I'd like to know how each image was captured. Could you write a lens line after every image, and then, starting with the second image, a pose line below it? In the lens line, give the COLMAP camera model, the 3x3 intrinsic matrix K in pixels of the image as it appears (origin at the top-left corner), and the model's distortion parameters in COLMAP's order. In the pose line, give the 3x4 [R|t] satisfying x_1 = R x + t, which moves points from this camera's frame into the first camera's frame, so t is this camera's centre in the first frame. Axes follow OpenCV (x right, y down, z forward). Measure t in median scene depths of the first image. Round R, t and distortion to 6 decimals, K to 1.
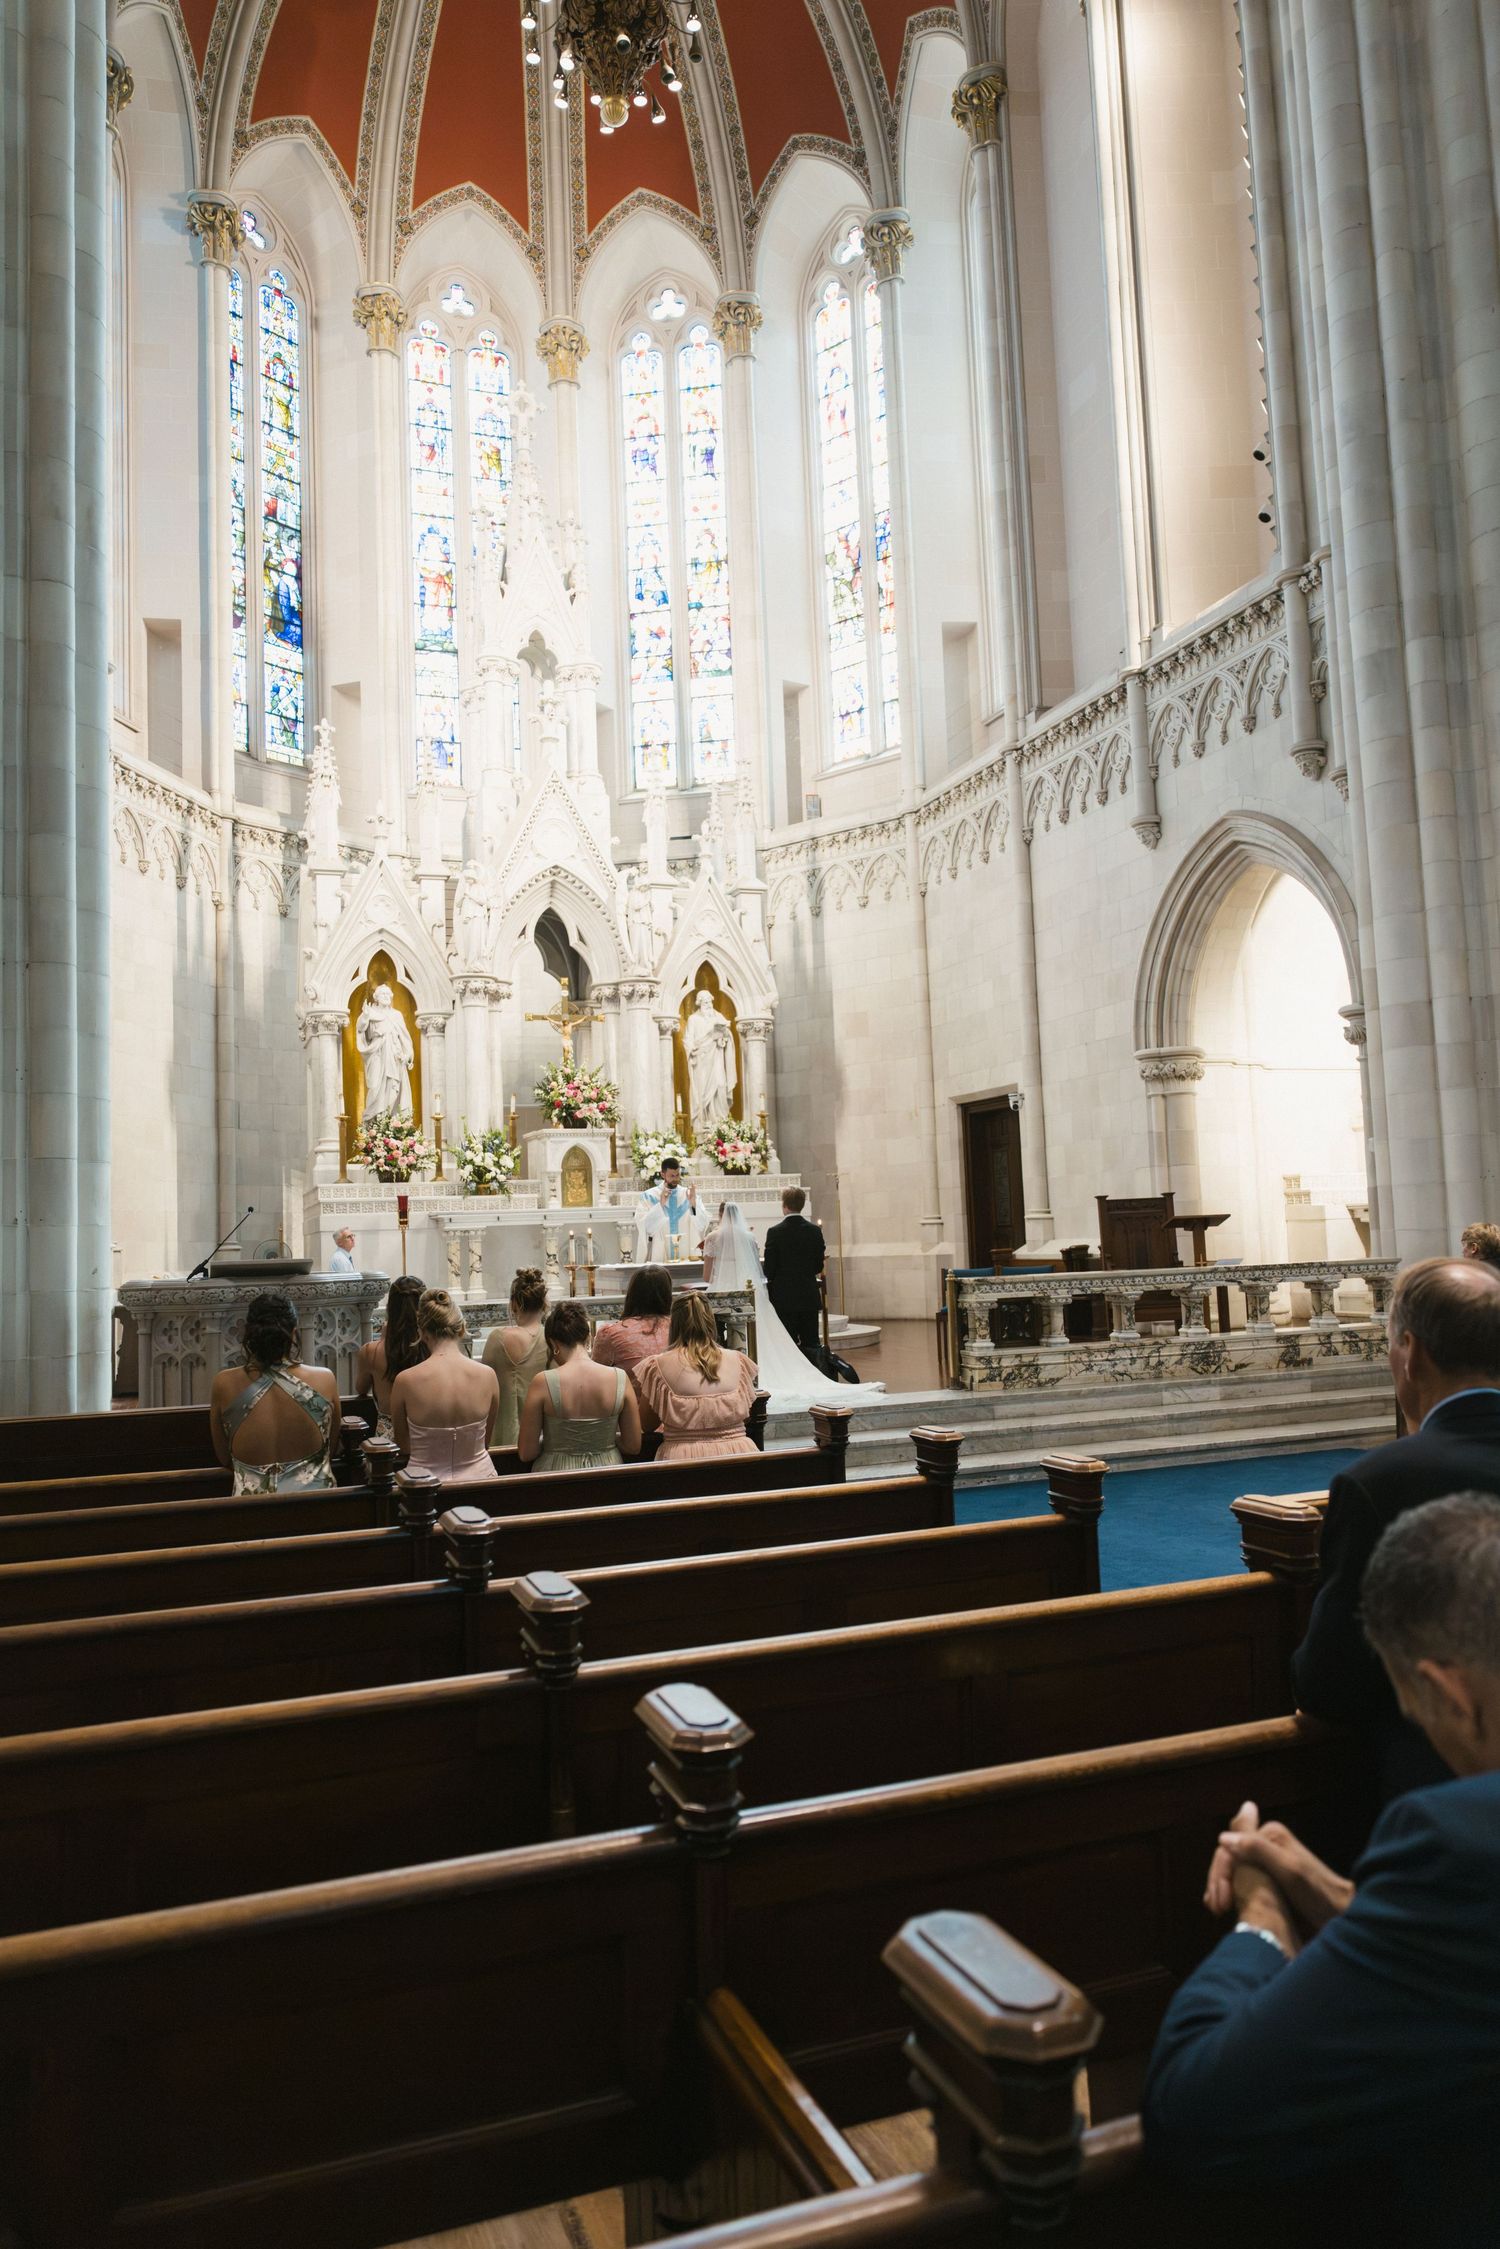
lens RADIAL K [[1543.5, 0, 754.9], [0, 1543.5, 1120.4], [0, 0, 1]] dist [0.007482, -0.016918]
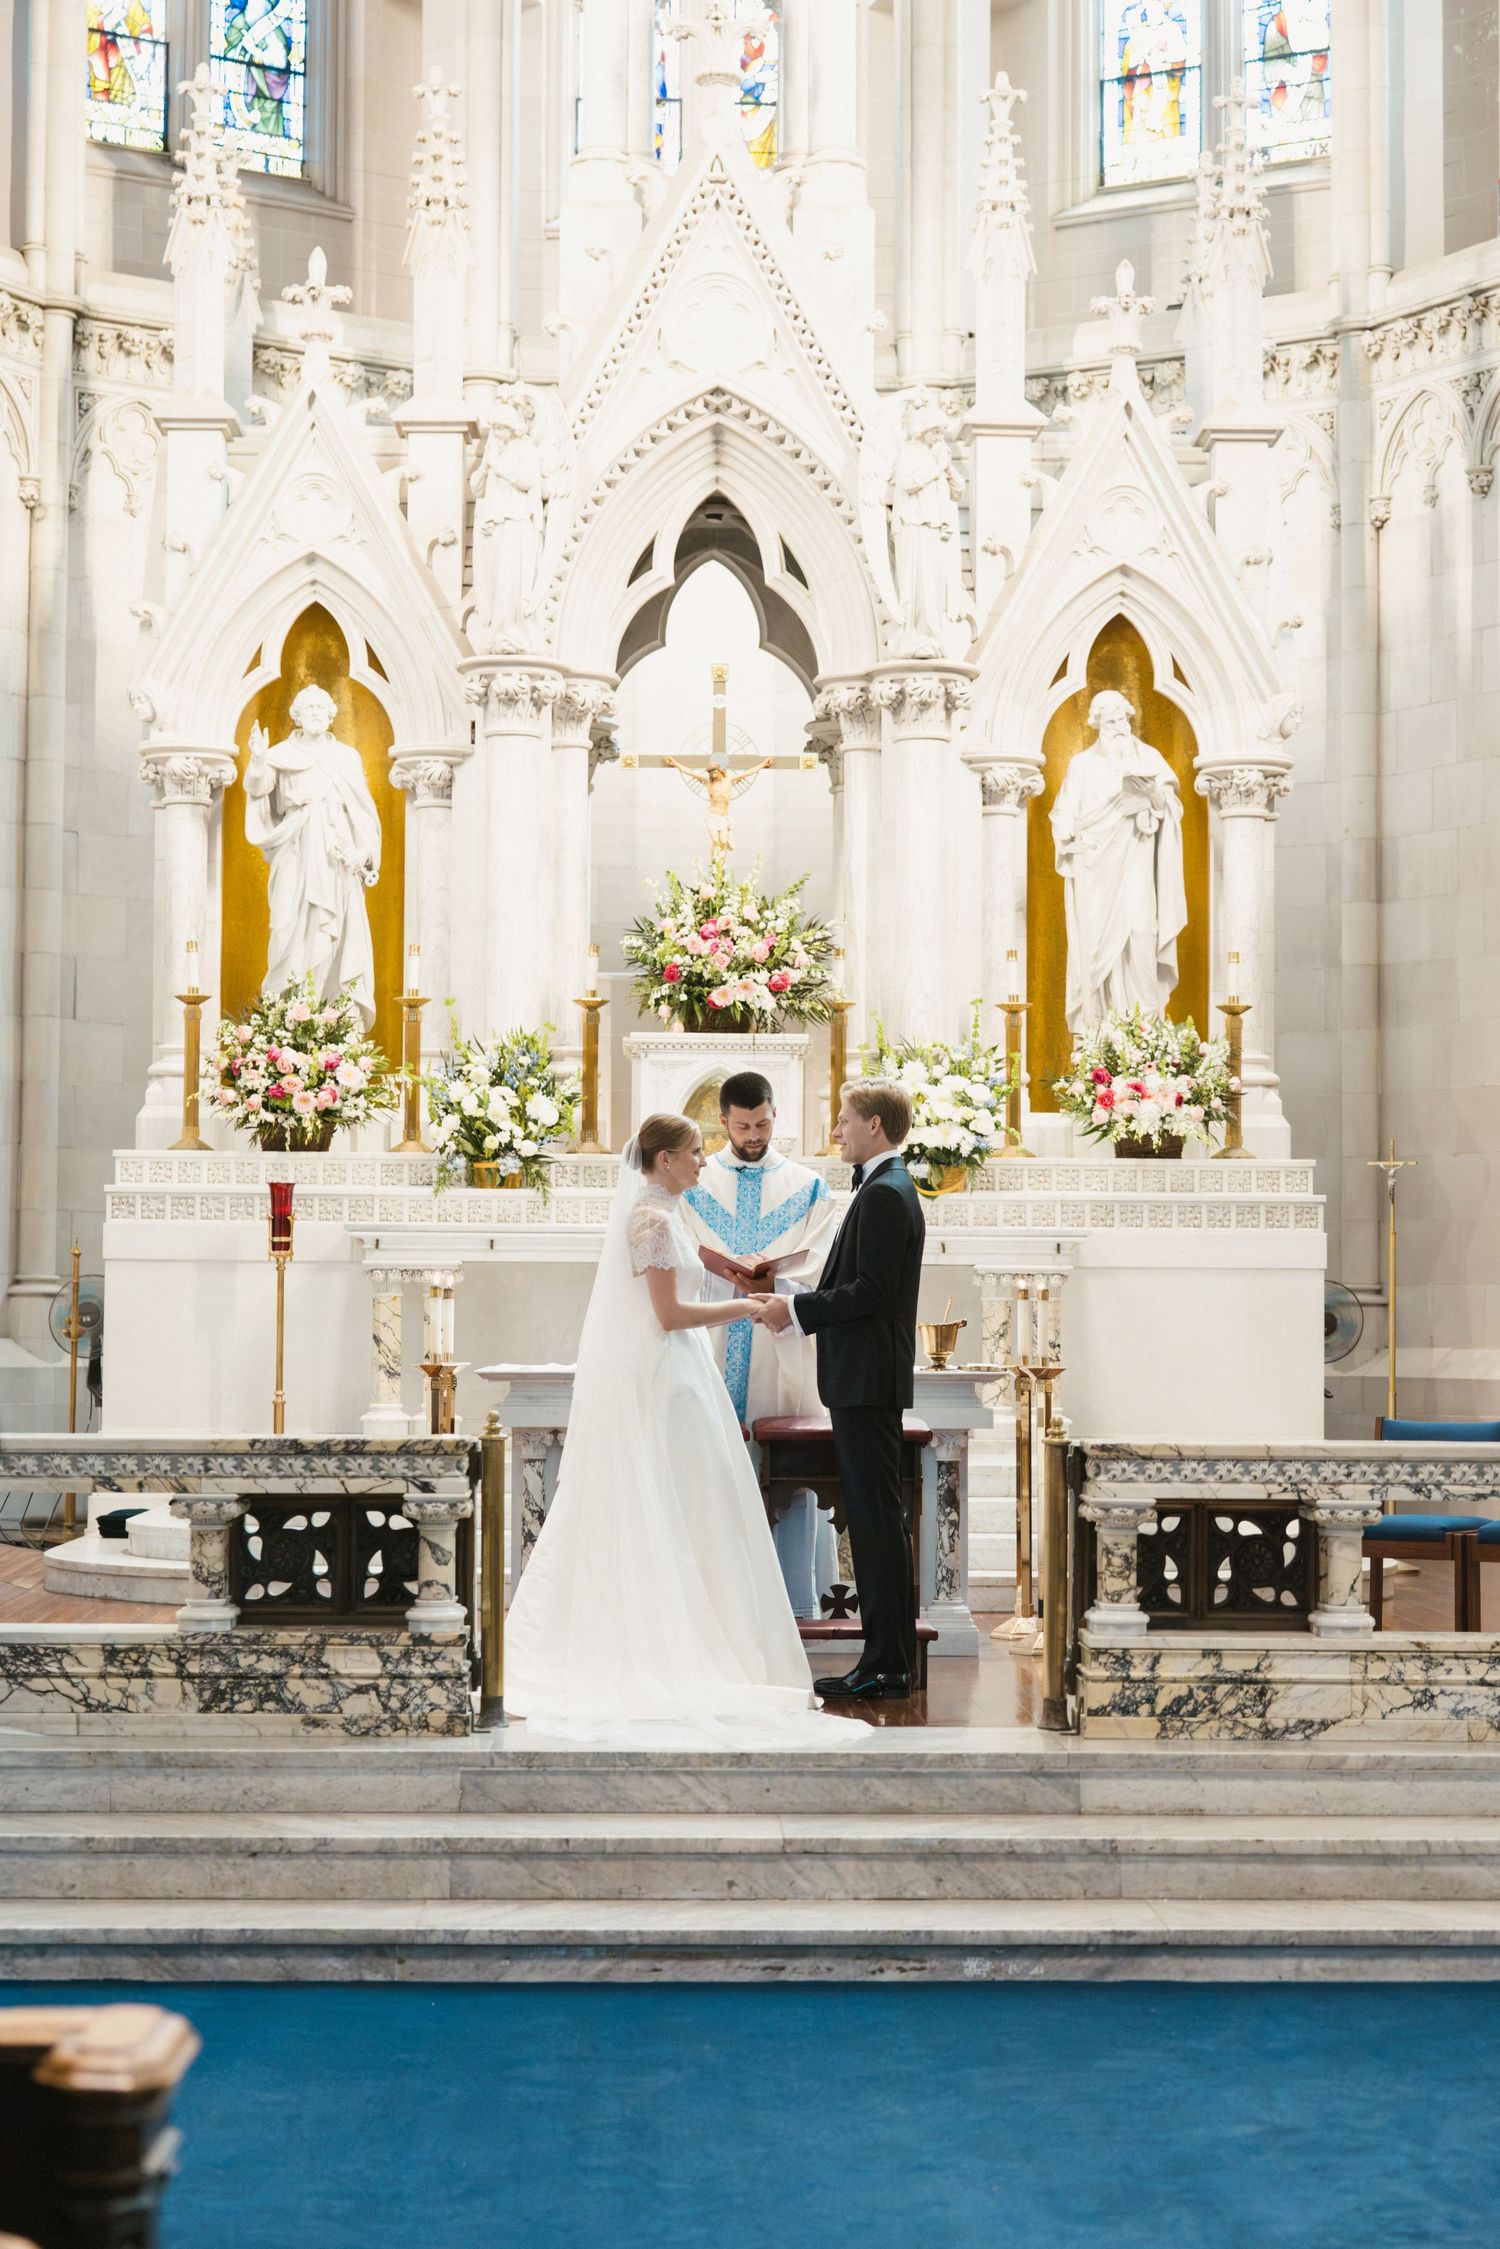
lens RADIAL K [[3757.2, 0, 734.1], [0, 3757.2, 1124.5], [0, 0, 1]] dist [0.021895, -0.217607]
pose [[0.944239, 0.027087, -0.328145, 0.203176], [-0.017591, 0.999337, 0.031873, -0.002101], [0.328790, -0.024324, 0.944090, 0.056189]]
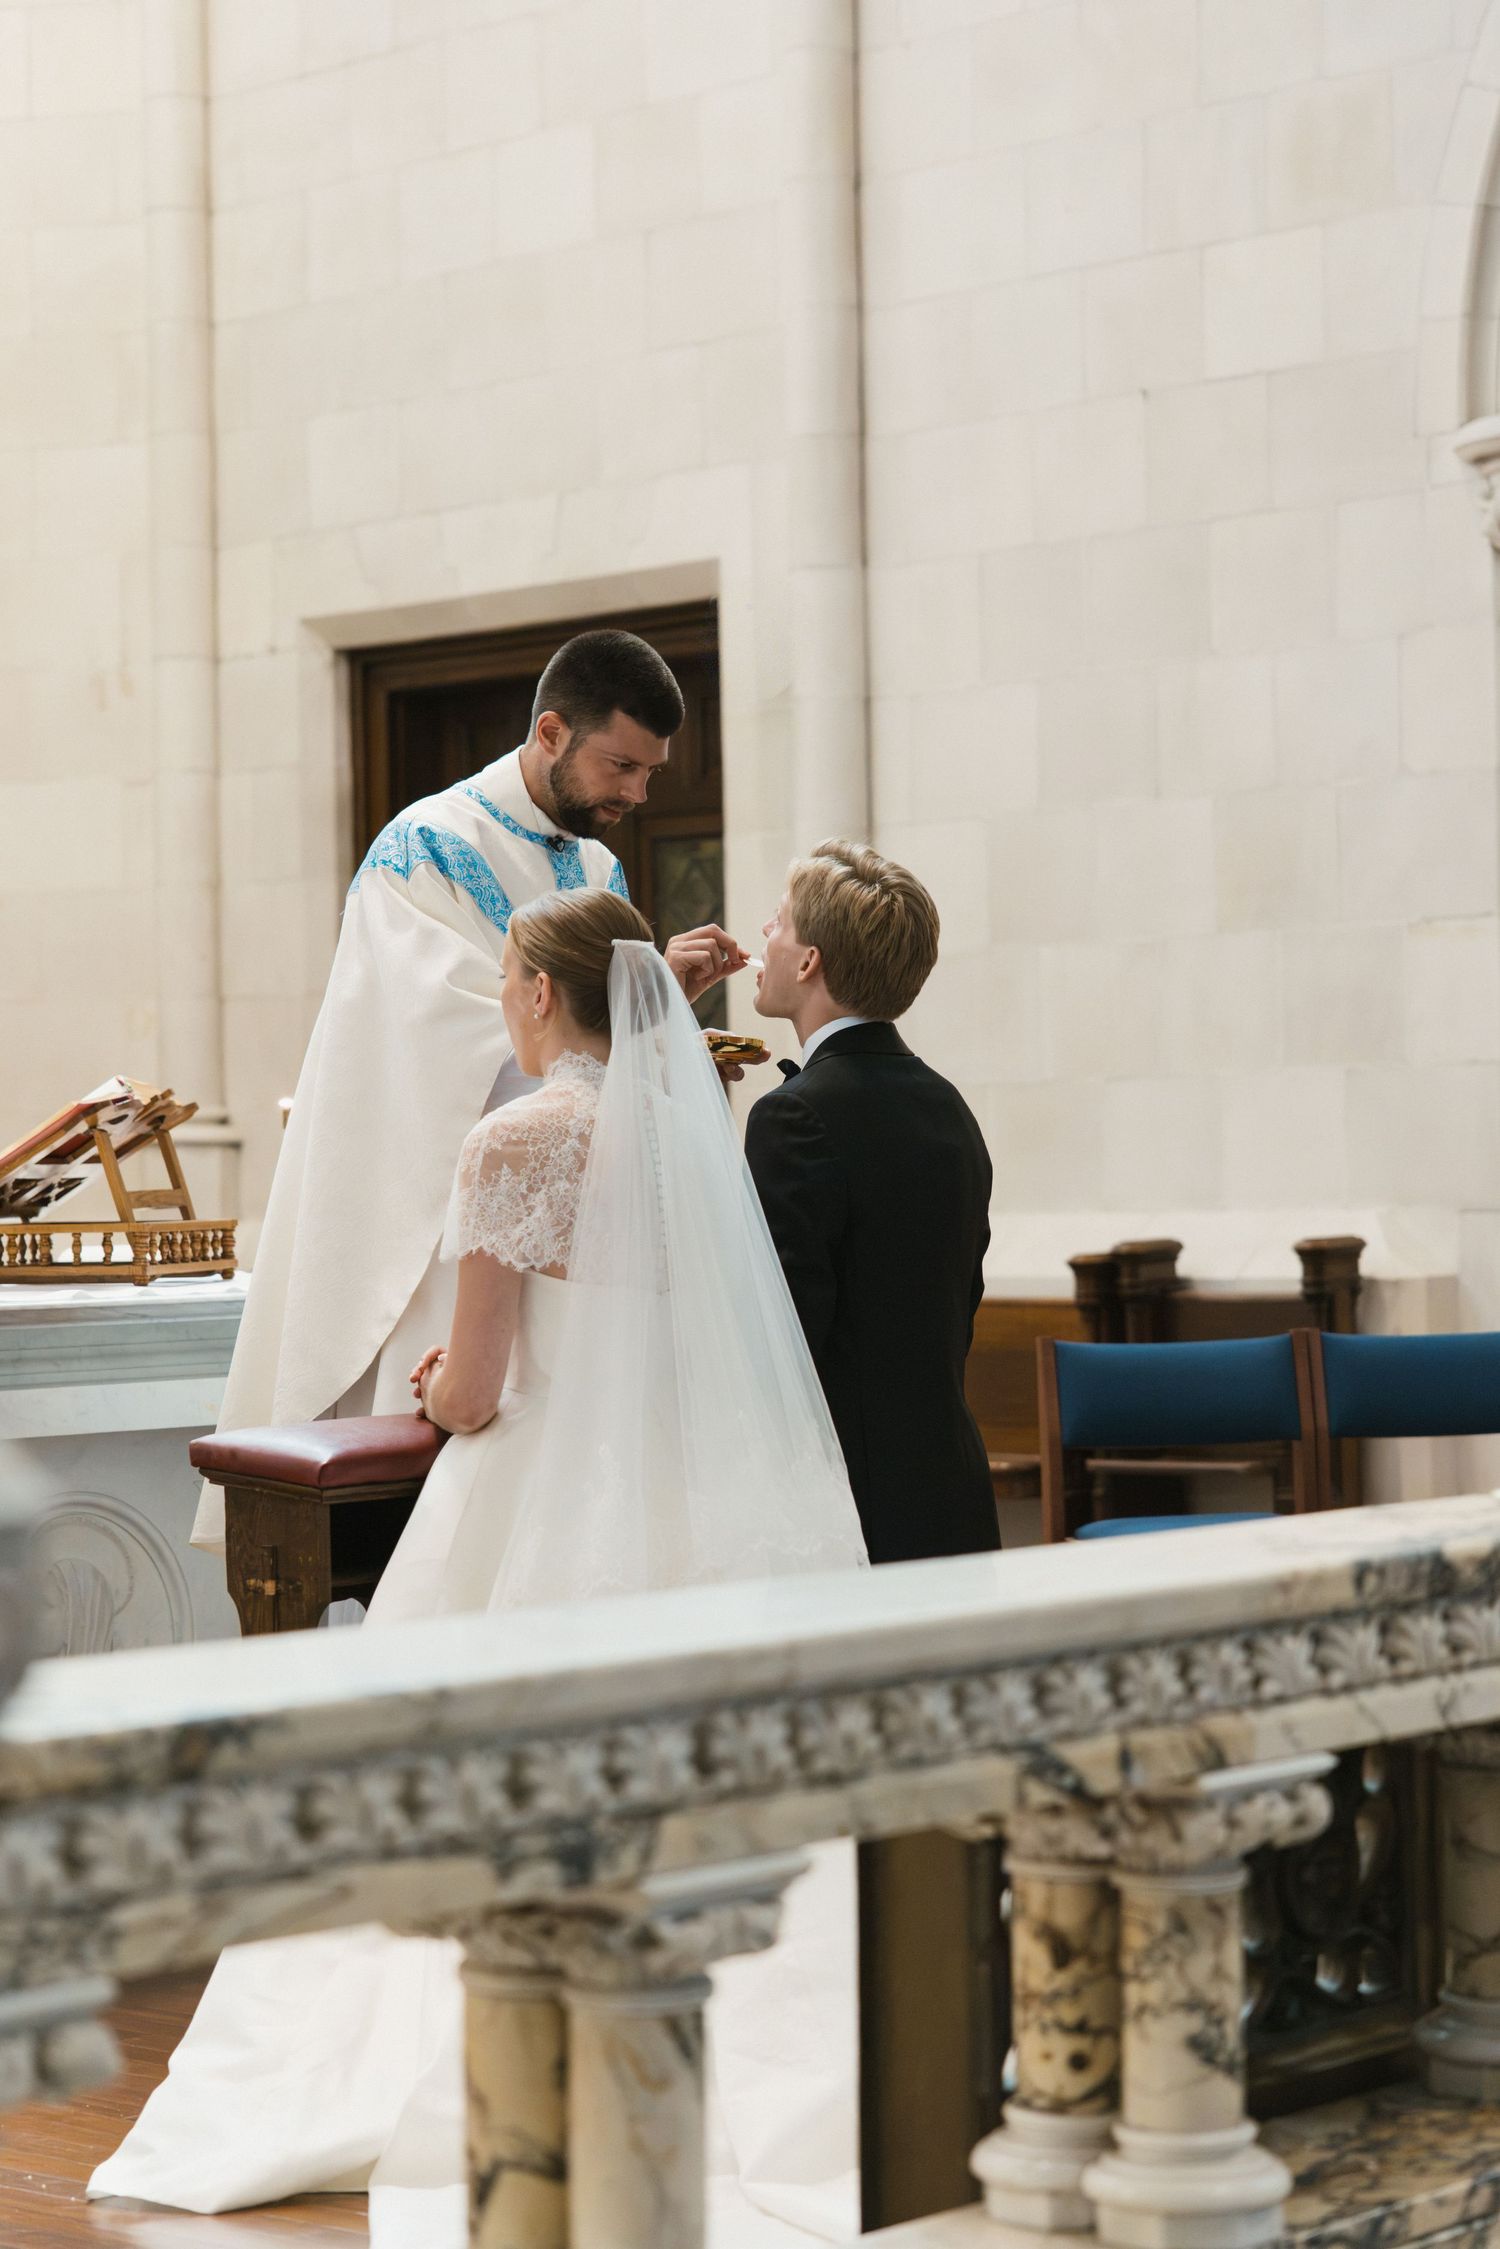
lens RADIAL K [[4451.7, 0, 750.0], [0, 4451.7, 1124.5], [0, 0, 1]] dist [-0.015312, 0.044698]
pose [[0.889261, 0.029192, 0.456468, -0.132873], [-0.052336, 0.997901, 0.038140, 0.035534], [-0.454396, -0.057806, 0.888922, 0.373634]]
